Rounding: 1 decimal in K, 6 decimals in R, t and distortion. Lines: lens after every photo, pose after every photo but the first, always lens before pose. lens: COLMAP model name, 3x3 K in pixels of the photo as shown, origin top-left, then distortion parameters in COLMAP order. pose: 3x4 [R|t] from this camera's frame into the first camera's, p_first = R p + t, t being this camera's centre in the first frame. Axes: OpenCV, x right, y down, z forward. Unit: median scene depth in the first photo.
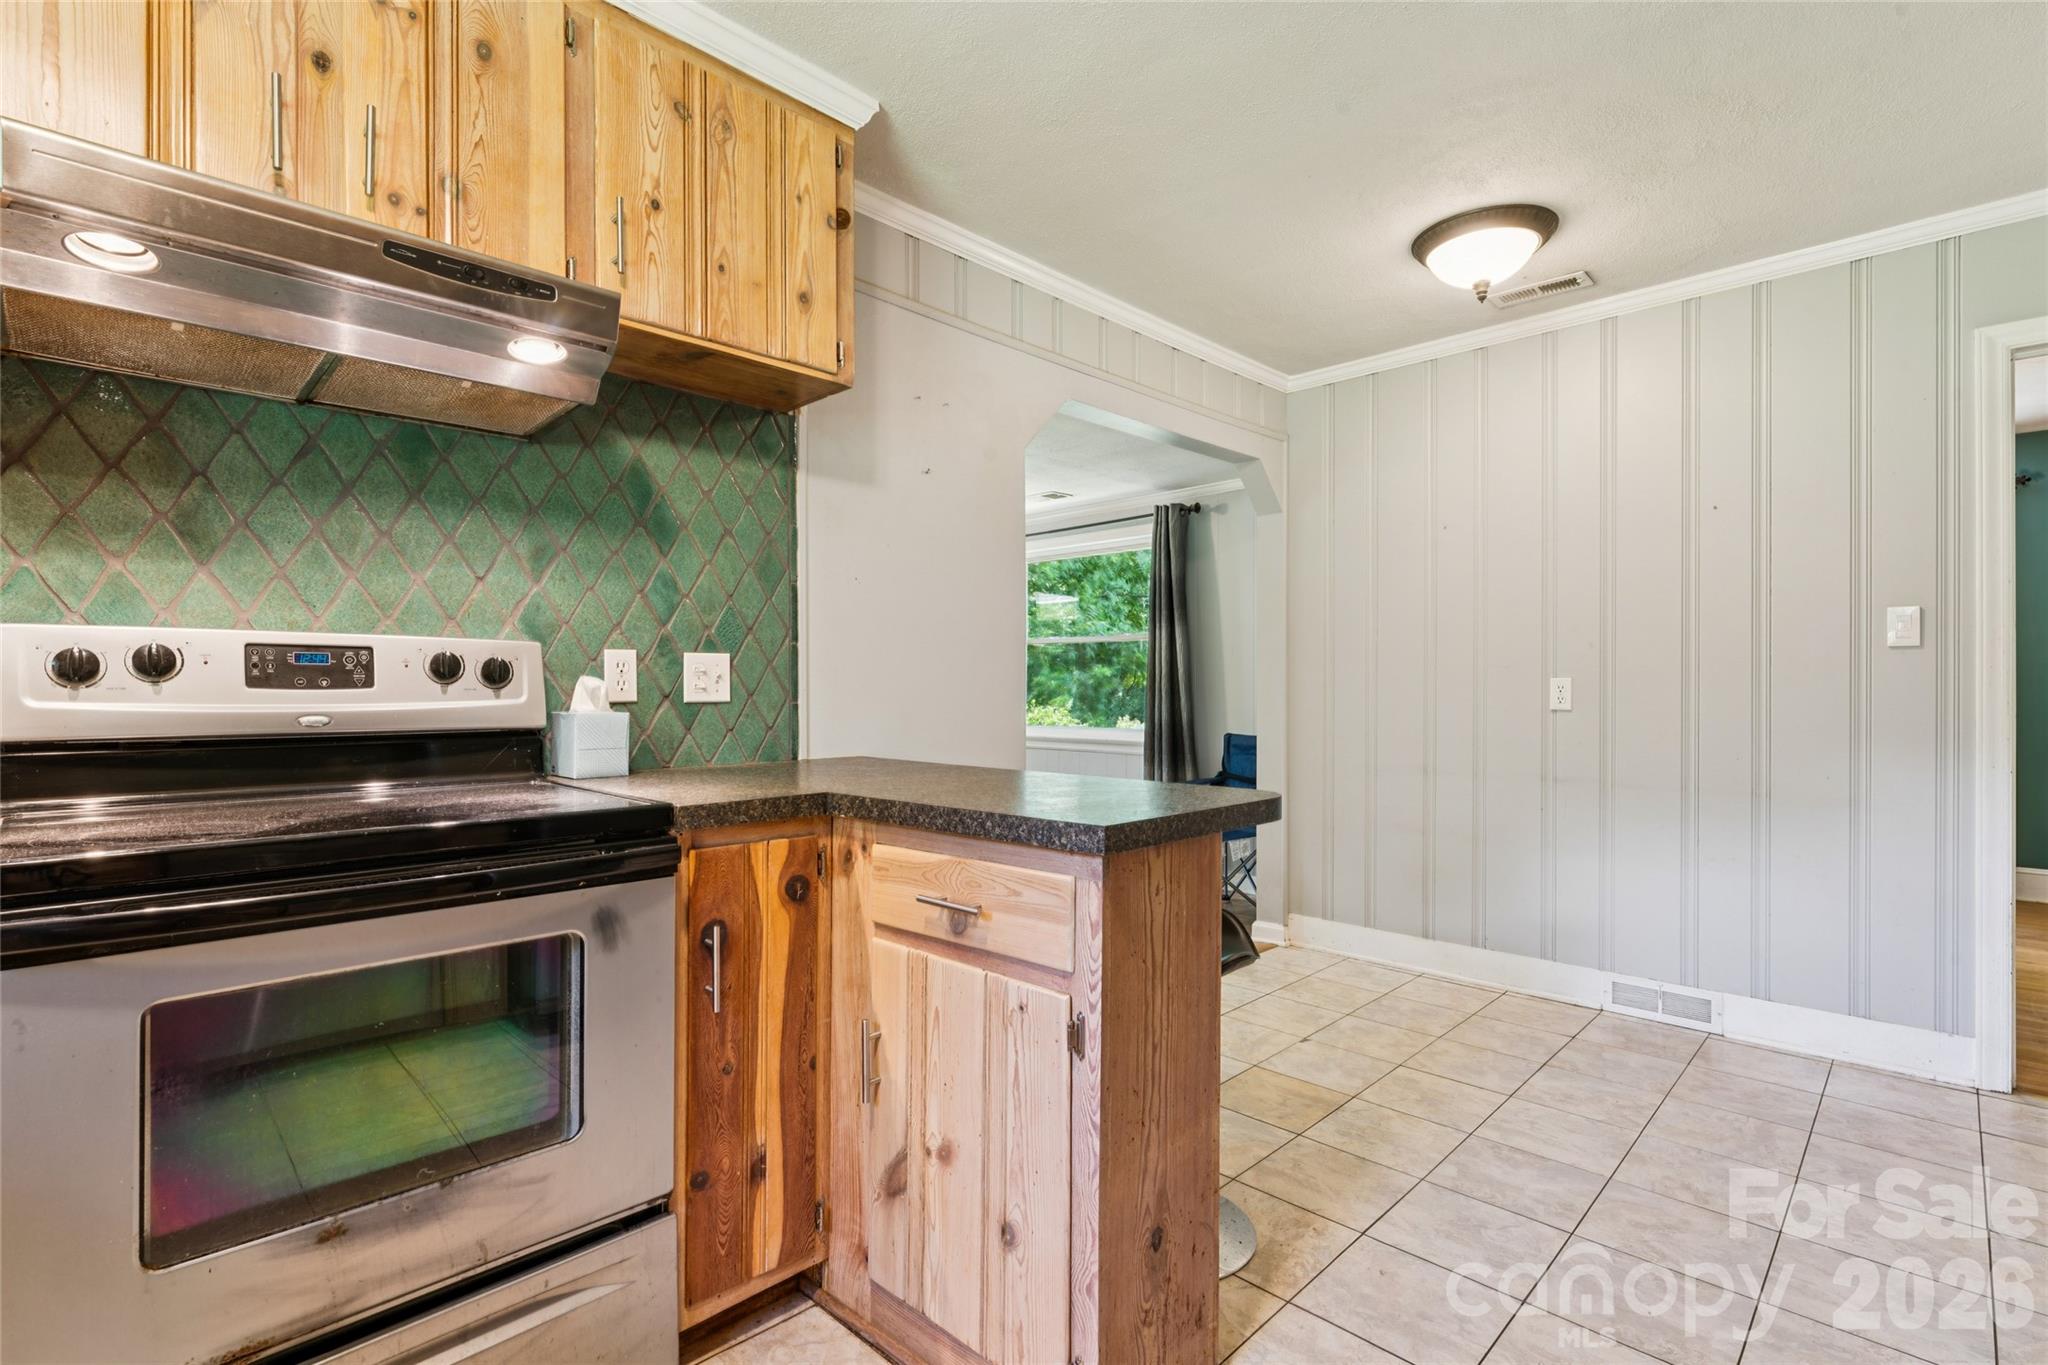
lens RADIAL K [[957.0, 0, 1029.5], [0, 957.0, 686.0], [0, 0, 1]] dist [-0.001758, -0.000311]
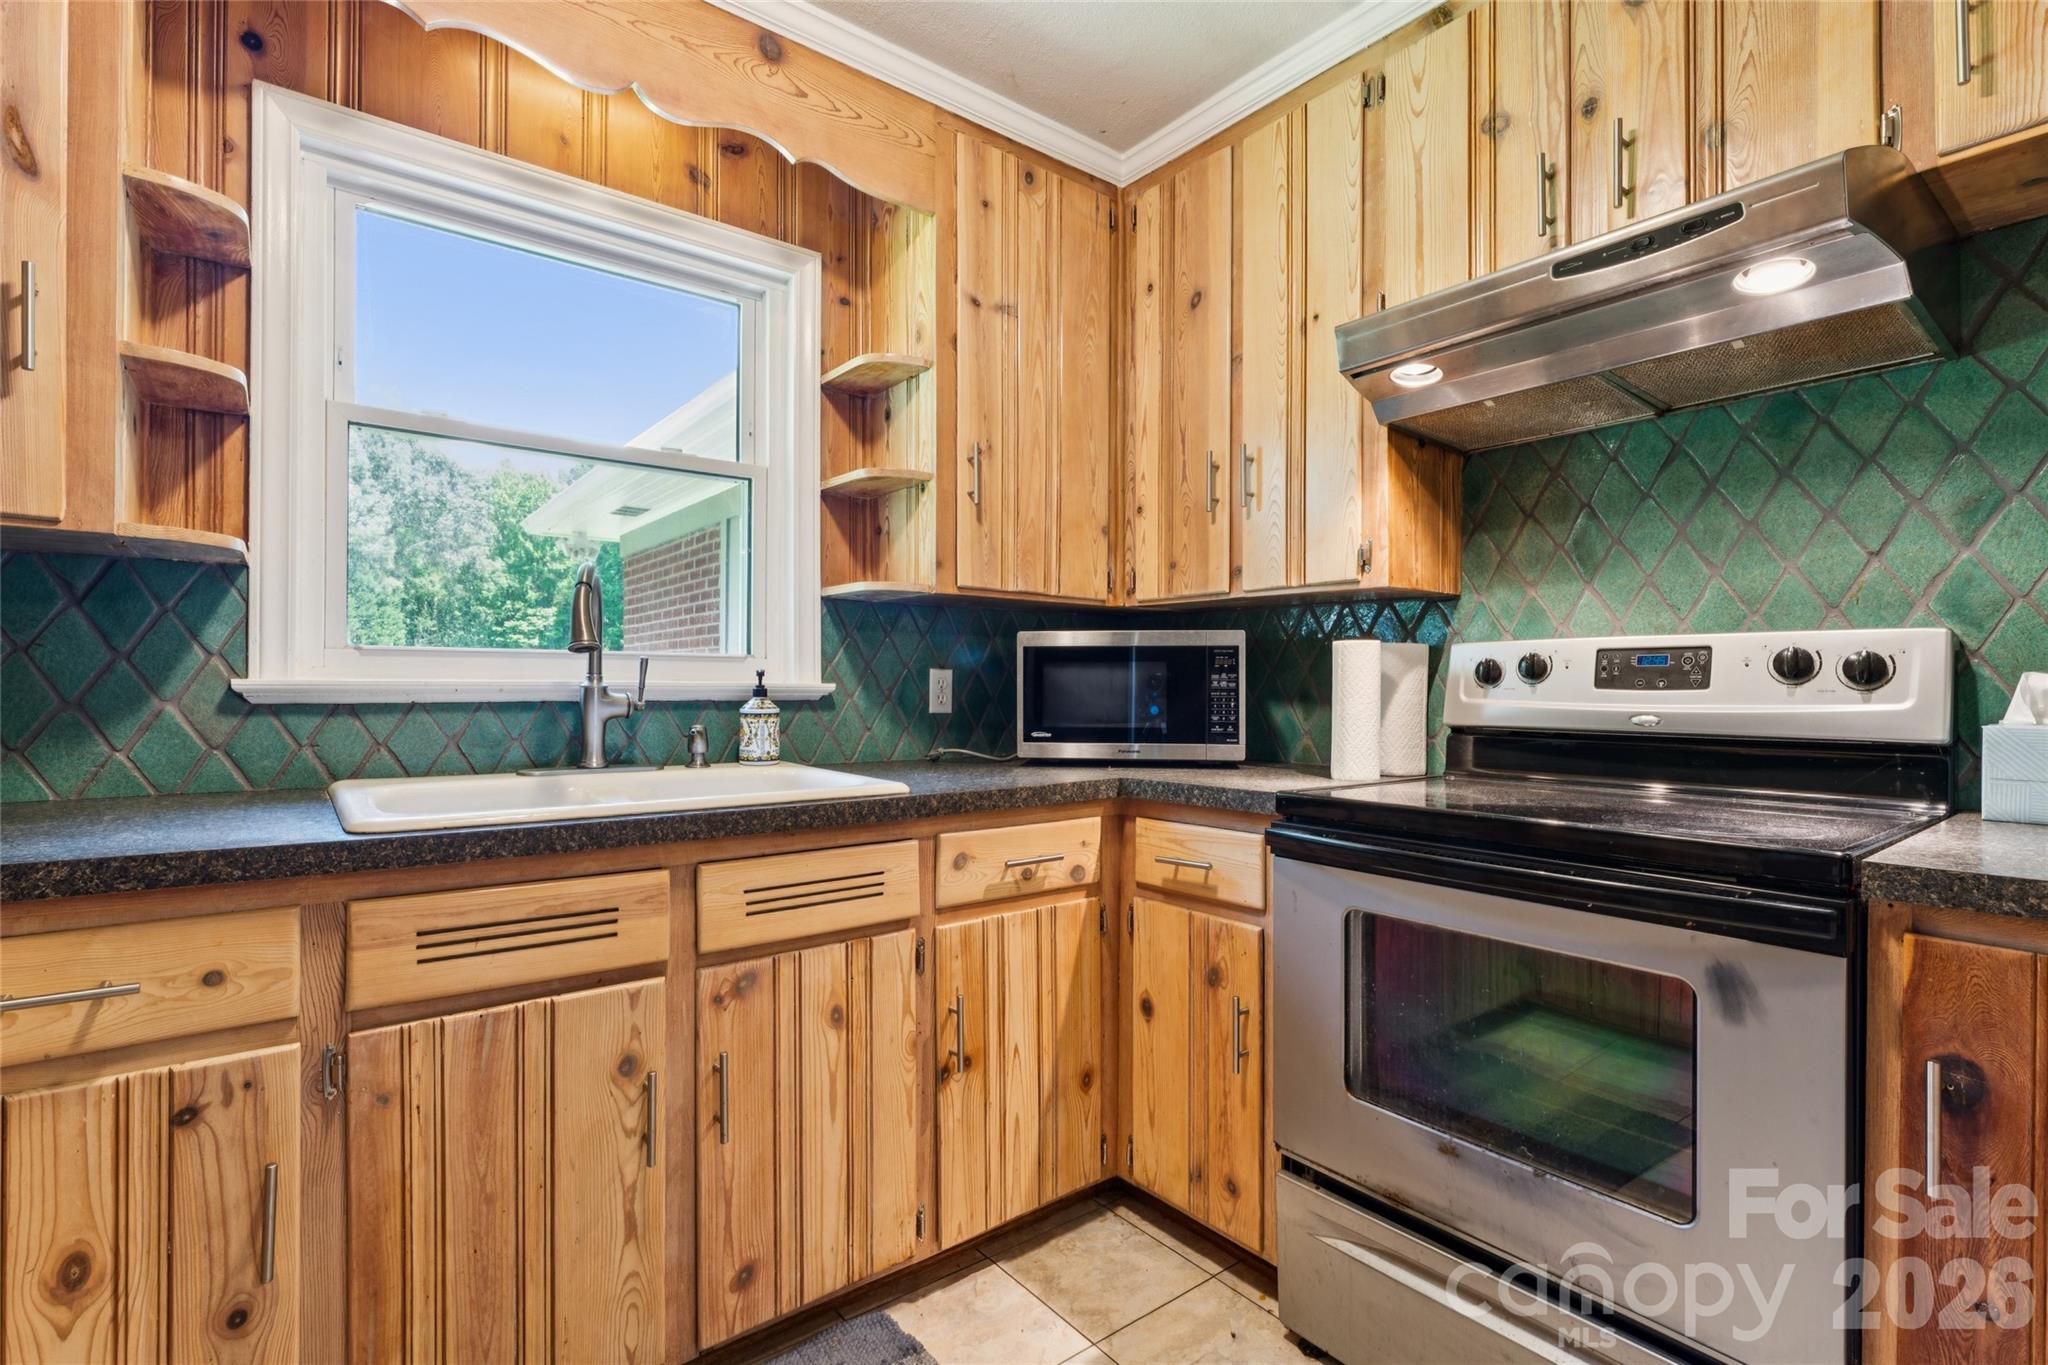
lens RADIAL K [[942.8, 0, 999.7], [0, 942.8, 683.9], [0, 0, 1]] dist [-0.000799, -0.000422]
pose [[-0.150204, -0.005600, -0.988639, 0.359799], [-0.003486, 0.999981, -0.005135, 0.004301], [0.988649, 0.002675, -0.150221, 0.444732]]
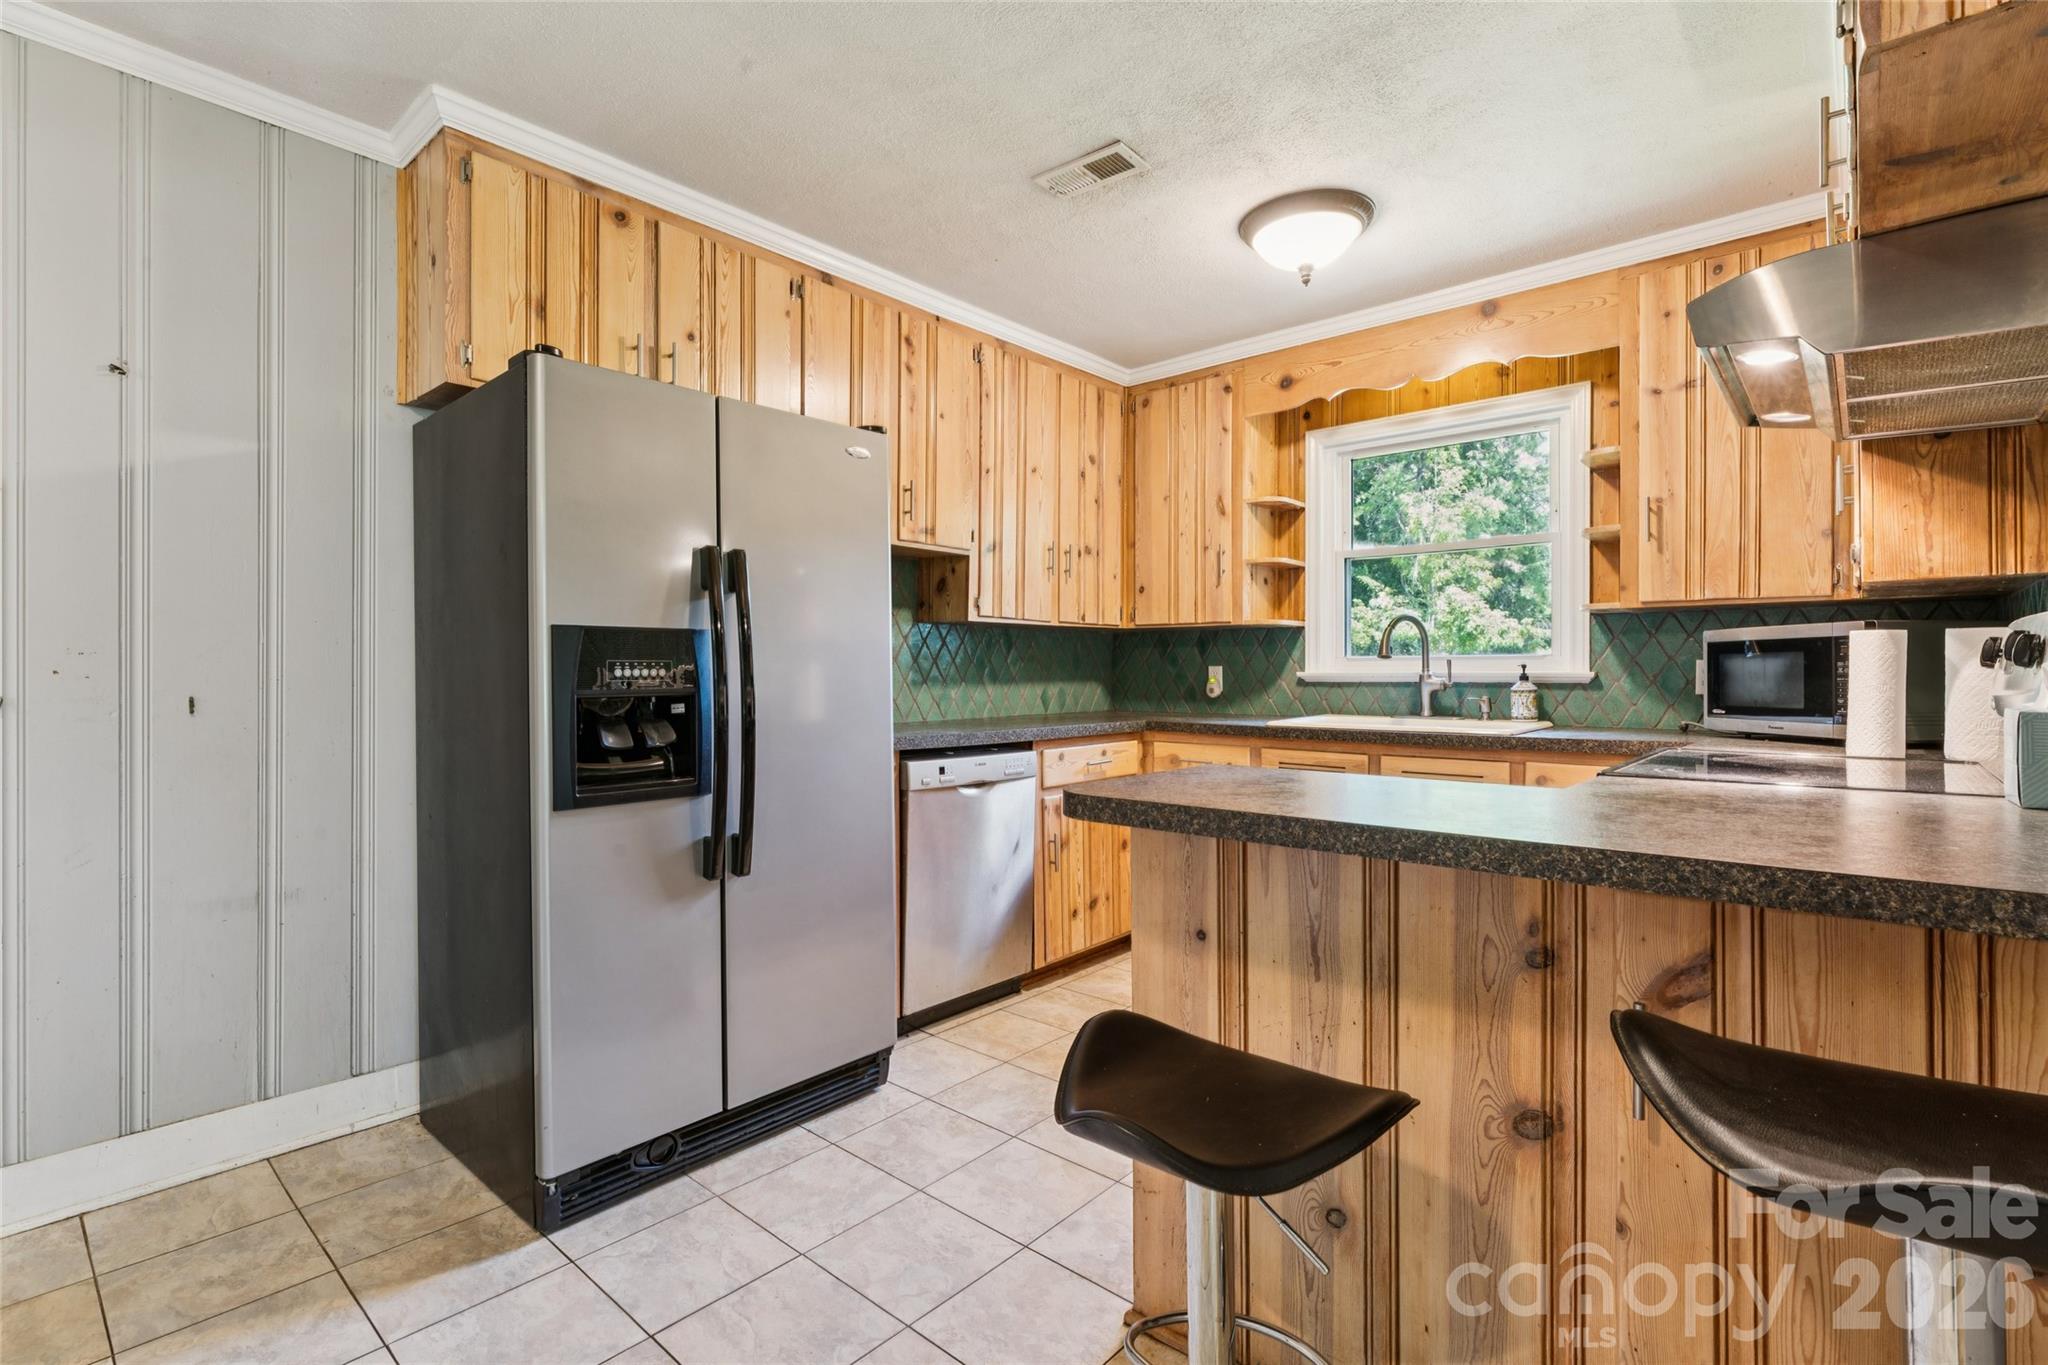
lens RADIAL K [[944.8, 0, 1024.8], [0, 944.8, 675.5], [0, 0, 1]] dist [-0.001854, -0.000147]
pose [[-0.999119, -0.000796, -0.041957, 0.342953], [-0.000816, 1.000000, 0.000457, 0.005250], [0.041956, 0.000491, -0.999119, 1.929832]]
